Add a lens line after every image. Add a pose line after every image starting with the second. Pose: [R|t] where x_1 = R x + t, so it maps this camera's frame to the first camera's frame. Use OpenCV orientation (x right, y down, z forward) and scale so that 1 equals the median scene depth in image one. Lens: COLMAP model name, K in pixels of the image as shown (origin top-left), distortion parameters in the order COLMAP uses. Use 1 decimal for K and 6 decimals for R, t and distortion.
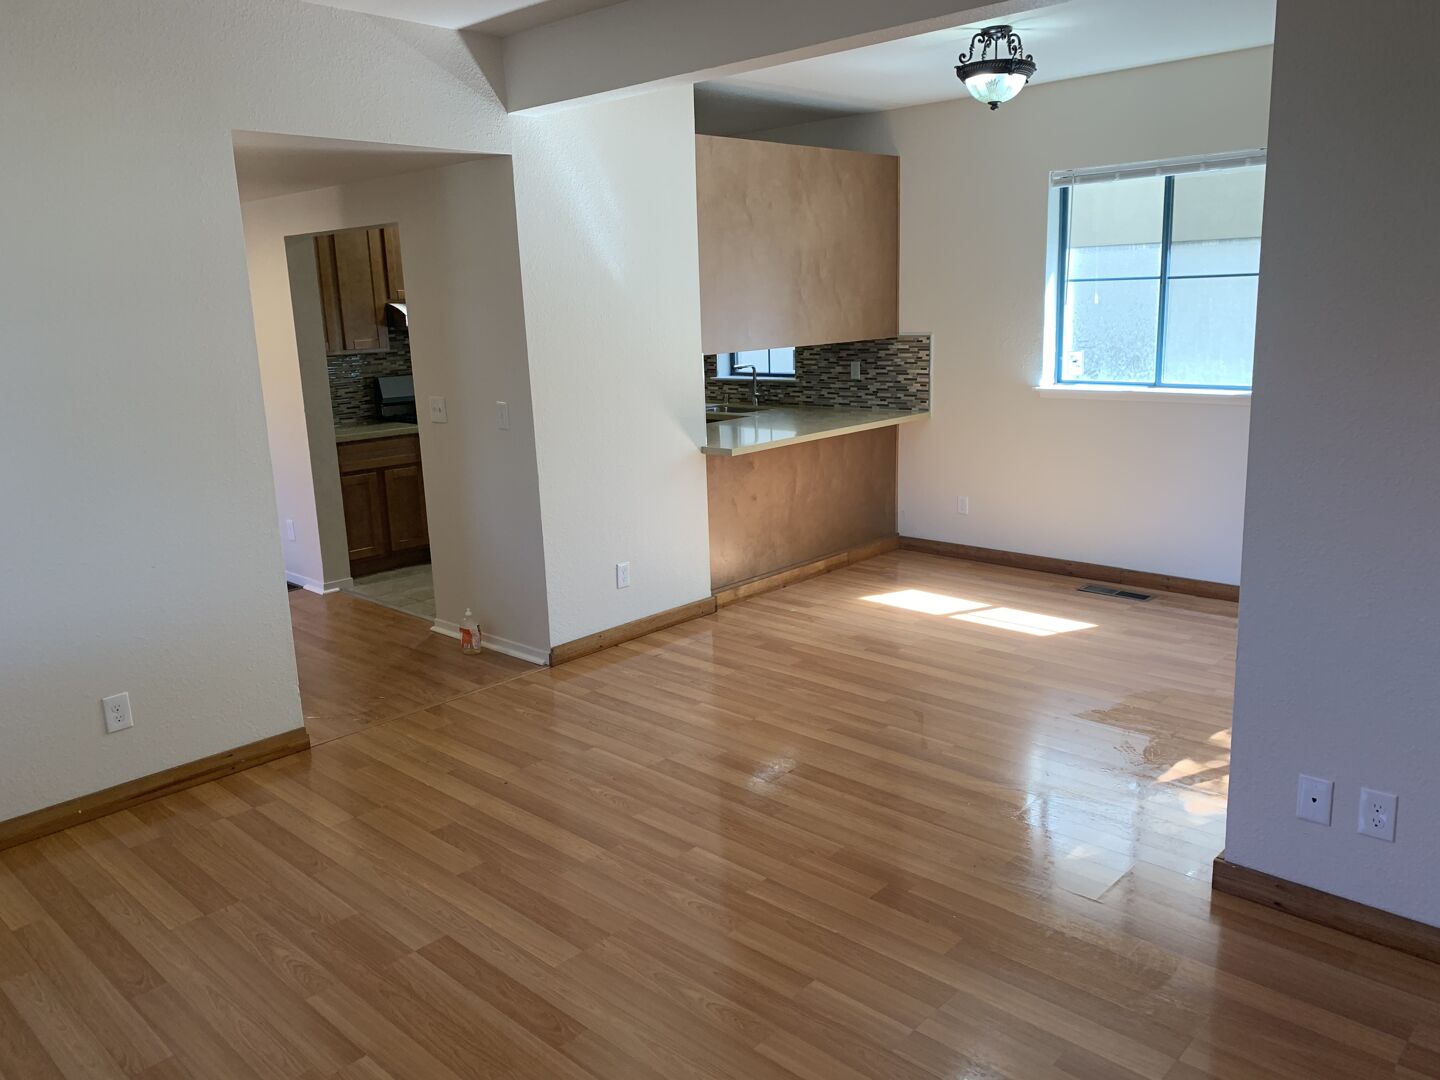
lens RADIAL K [[1114.1, 0, 723.3], [0, 1114.1, 537.4], [0, 0, 1]] dist [0.078249, -0.014488]
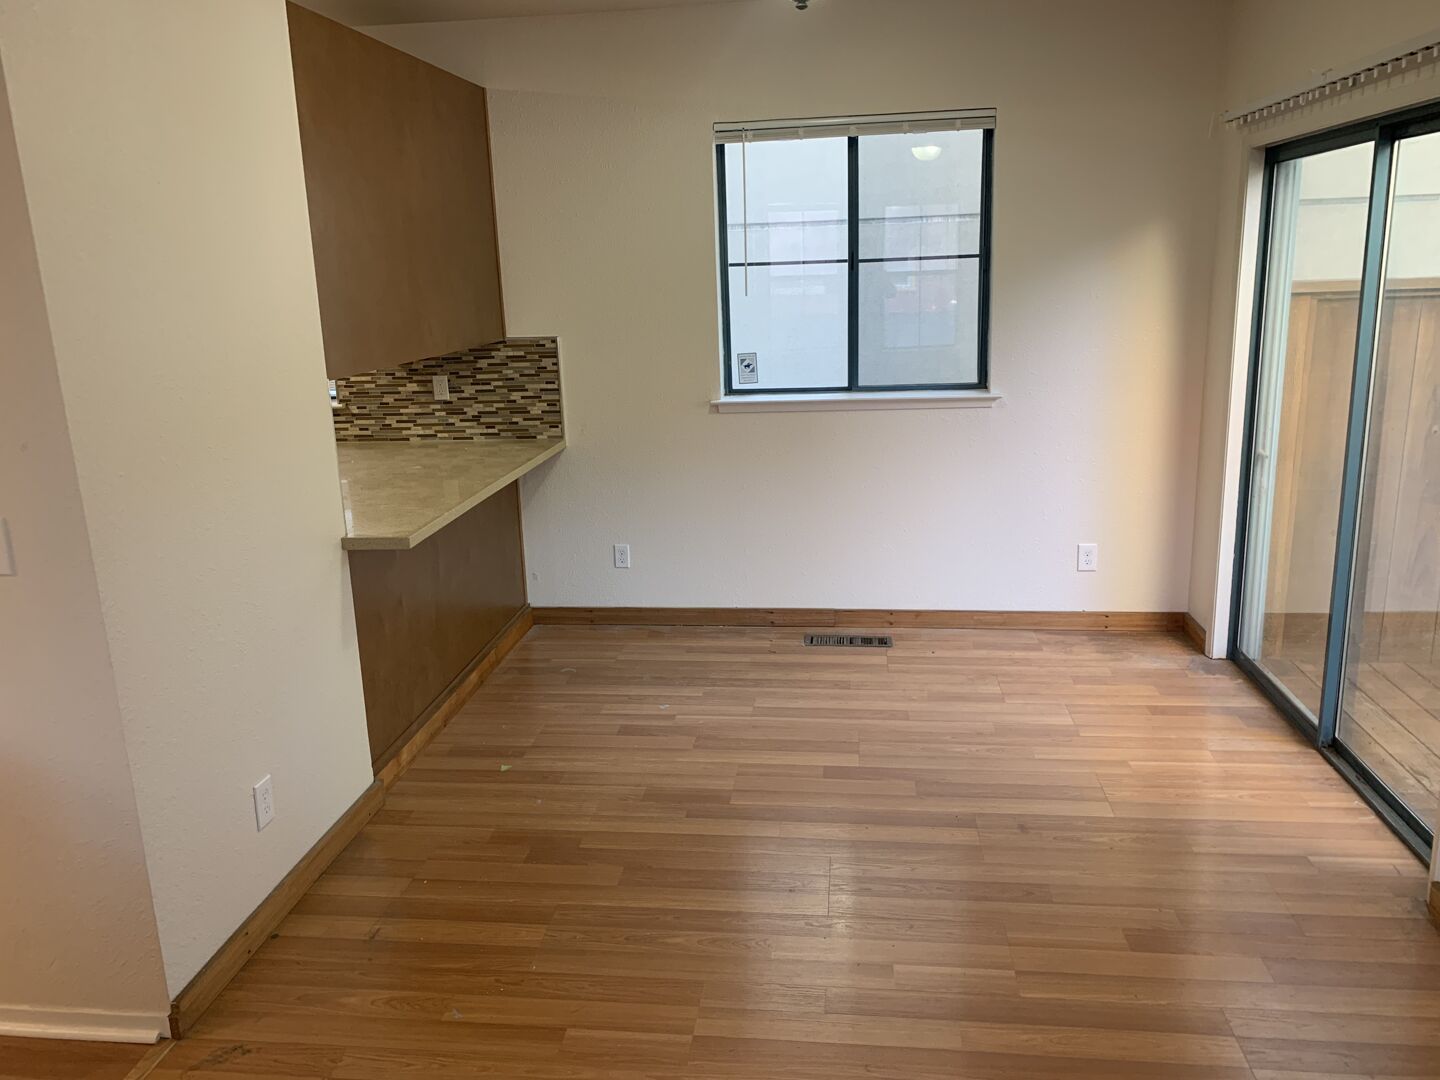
lens RADIAL K [[1114.1, 0, 717.4], [0, 1114.1, 540.8], [0, 0, 1]] dist [0.078249, -0.014488]
pose [[0.810697, -0.144581, 0.567333, -0.165321], [0.131546, 0.989234, 0.064126, -0.080086], [-0.570496, 0.022643, 0.820988, 0.333848]]
